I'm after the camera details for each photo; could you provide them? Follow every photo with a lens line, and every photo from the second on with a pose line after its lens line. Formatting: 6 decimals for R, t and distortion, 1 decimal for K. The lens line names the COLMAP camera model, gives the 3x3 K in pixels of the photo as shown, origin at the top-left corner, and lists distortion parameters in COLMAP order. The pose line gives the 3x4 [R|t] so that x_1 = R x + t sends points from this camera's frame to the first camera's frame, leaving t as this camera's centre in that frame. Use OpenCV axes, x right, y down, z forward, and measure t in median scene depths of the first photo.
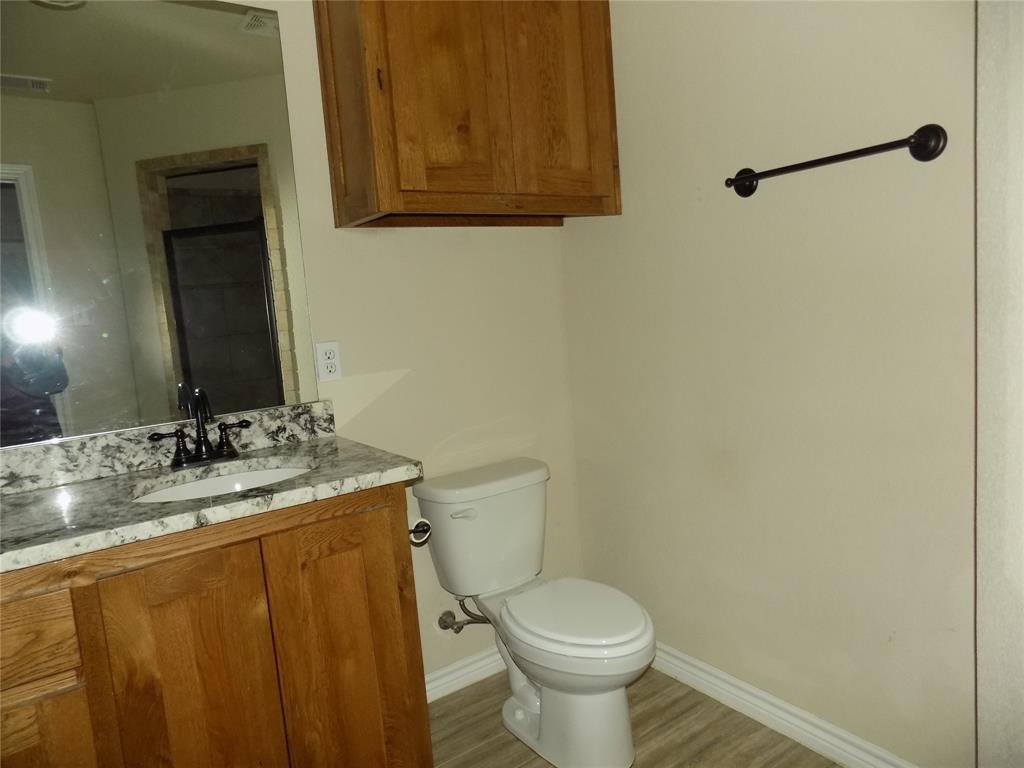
lens RADIAL K [[686.6, 0, 518.1], [0, 686.6, 384.9], [0, 0, 1]] dist [-0.075215, 0.073588]
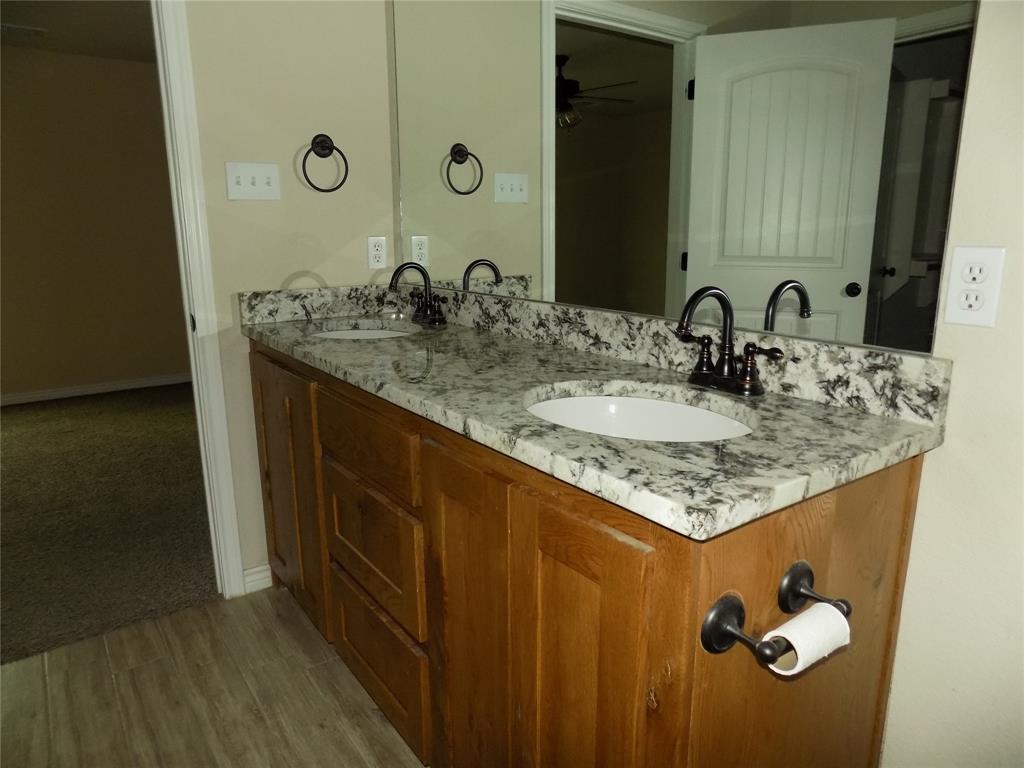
lens RADIAL K [[686.6, 0, 518.1], [0, 686.6, 384.9], [0, 0, 1]] dist [-0.075215, 0.073588]
pose [[-0.000742, 0.300641, -0.953737, 0.249737], [-0.112438, 0.947664, 0.298814, -0.087142], [0.993658, 0.107458, 0.033100, 0.754410]]
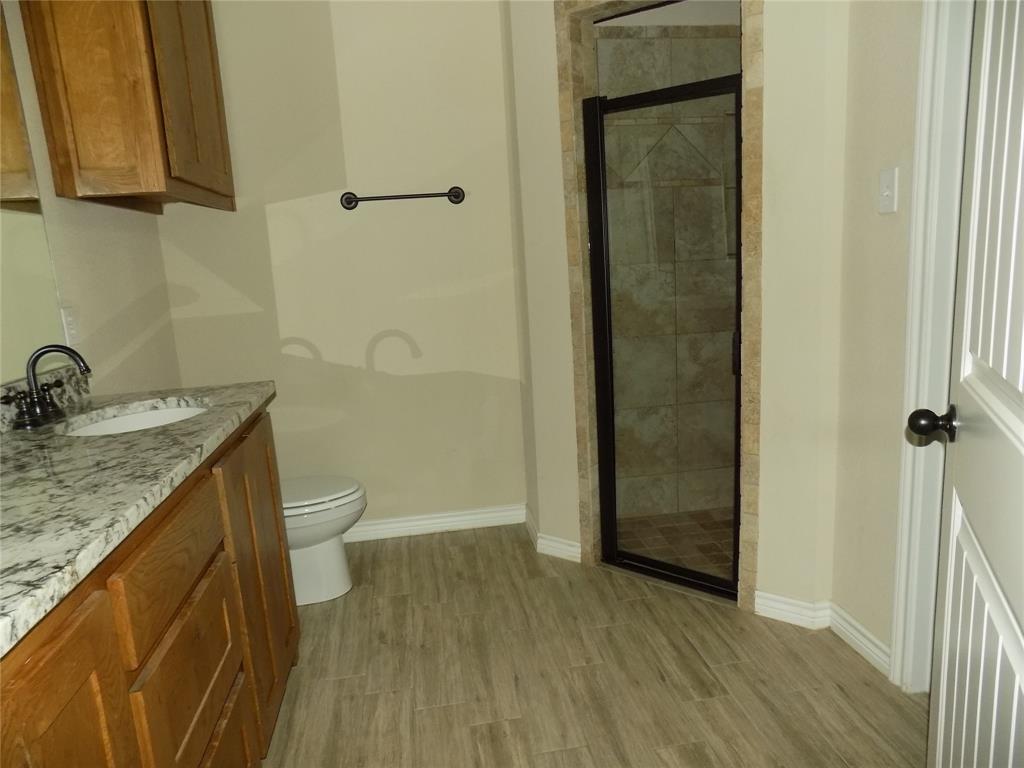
lens RADIAL K [[686.6, 0, 518.1], [0, 686.6, 384.9], [0, 0, 1]] dist [-0.075215, 0.073588]
pose [[0.456636, -0.117792, 0.881821, -1.007478], [0.126811, 0.989693, 0.066534, 0.081591], [-0.880569, 0.081443, 0.466867, -0.078682]]
